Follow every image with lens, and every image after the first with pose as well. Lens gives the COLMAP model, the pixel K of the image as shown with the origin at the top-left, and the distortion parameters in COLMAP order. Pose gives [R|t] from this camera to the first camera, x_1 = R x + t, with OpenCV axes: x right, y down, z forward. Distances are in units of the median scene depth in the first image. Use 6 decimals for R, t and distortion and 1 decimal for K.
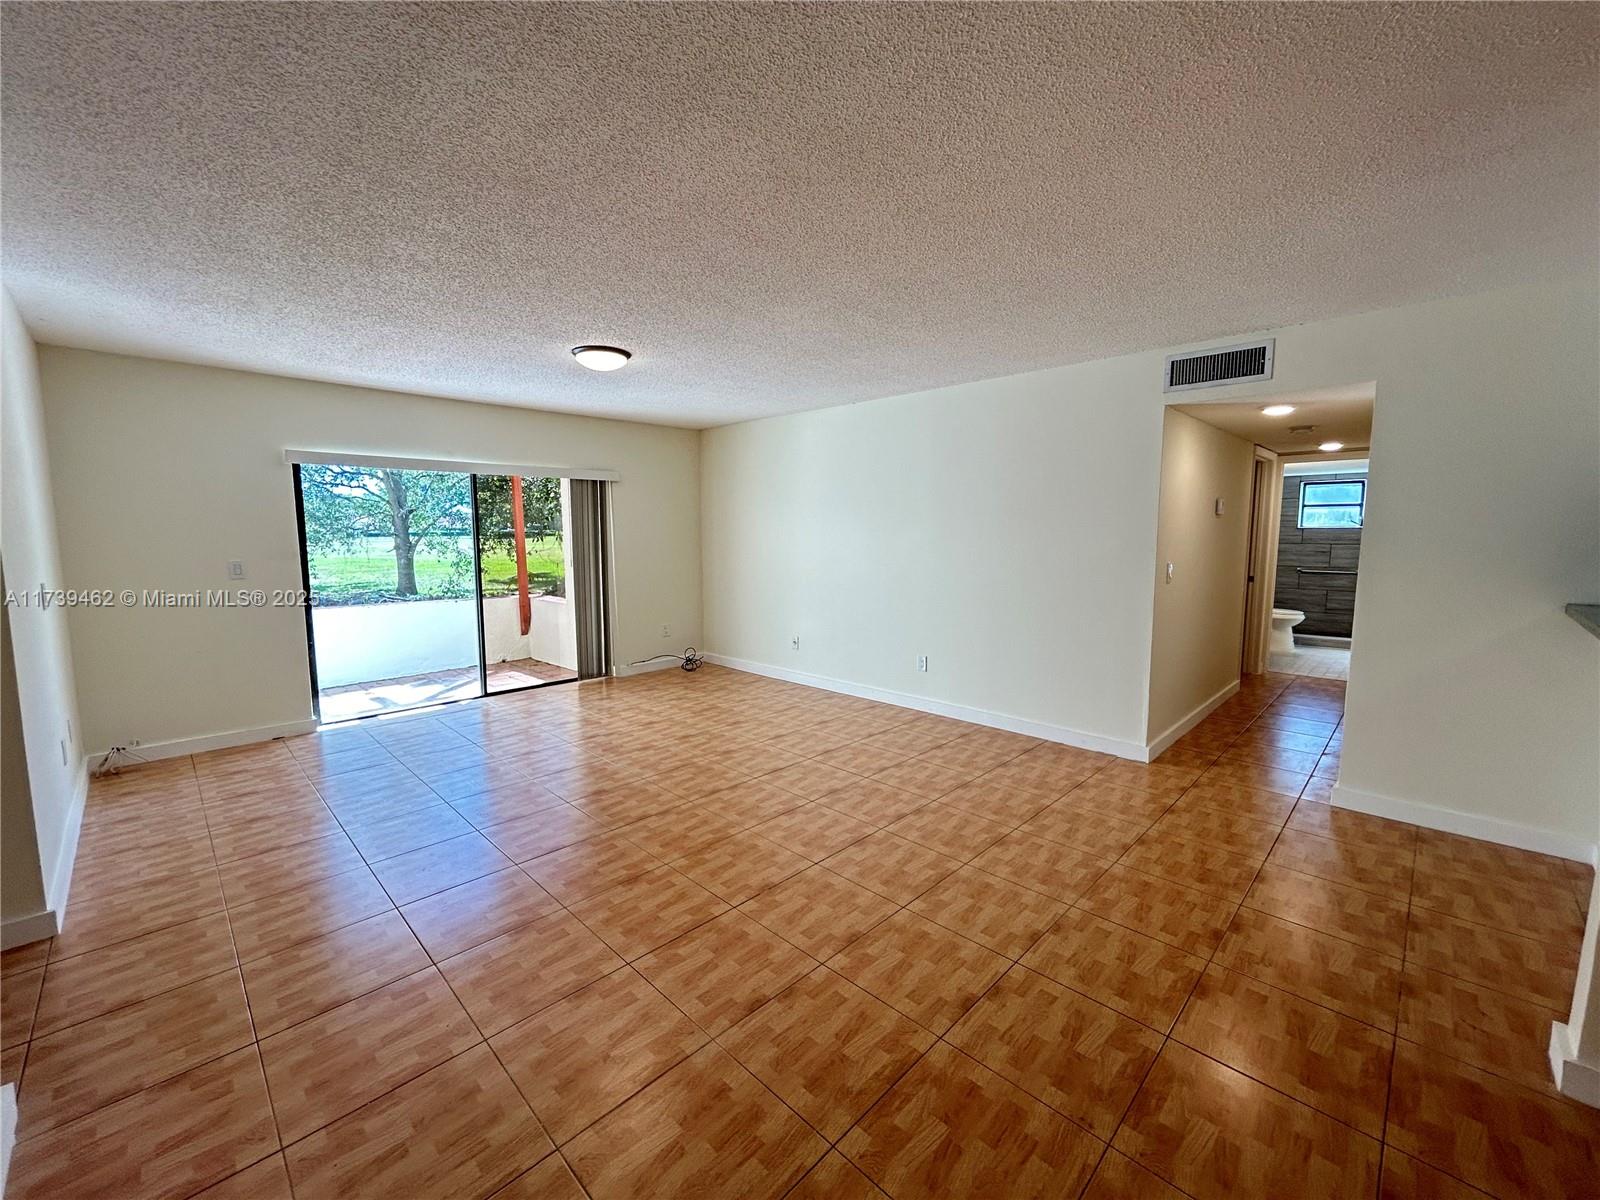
lens RADIAL K [[650.4, 0, 792.5], [0, 650.4, 597.0], [0, 0, 1]] dist [-0.001753, 0.000637]
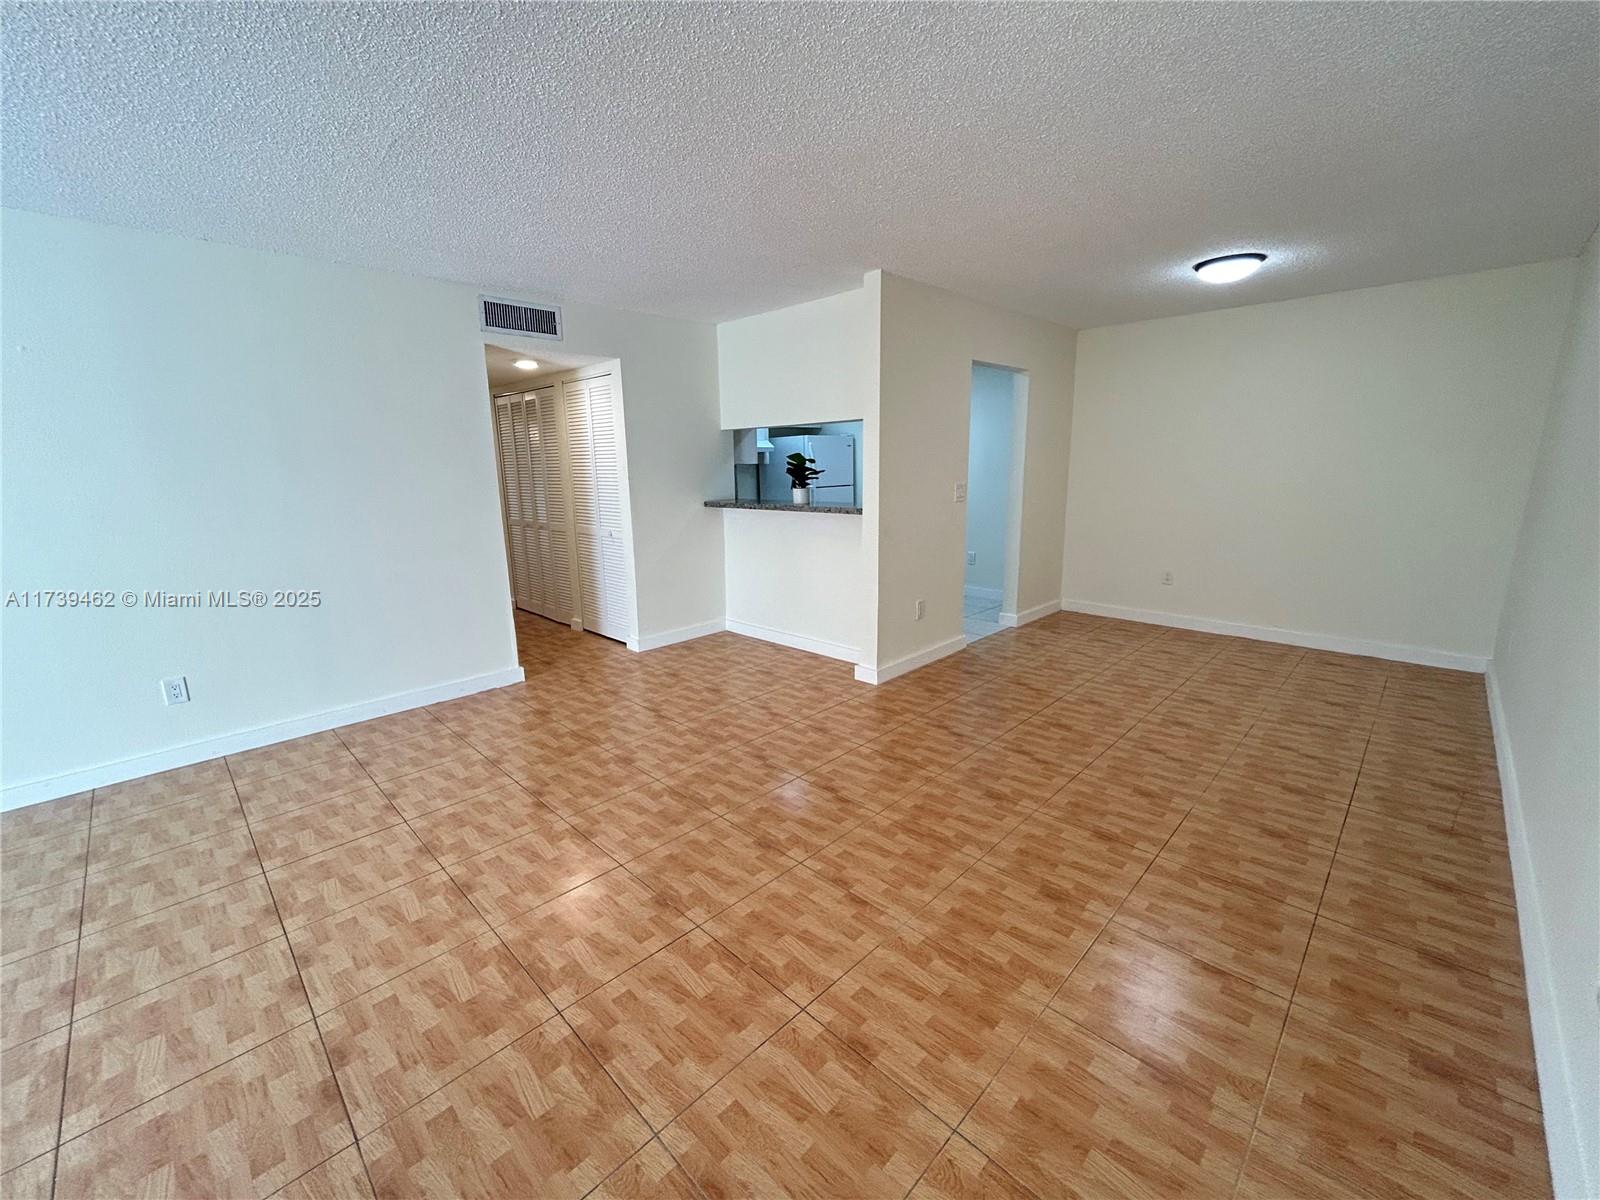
lens RADIAL K [[650.4, 0, 796.5], [0, 650.4, 597.3], [0, 0, 1]] dist [-0.001753, 0.000637]
pose [[-0.002150, -0.207314, 0.978272, -0.435881], [0.121662, 0.970953, 0.206031, -0.044629], [-0.992569, 0.119462, 0.023135, 0.434581]]
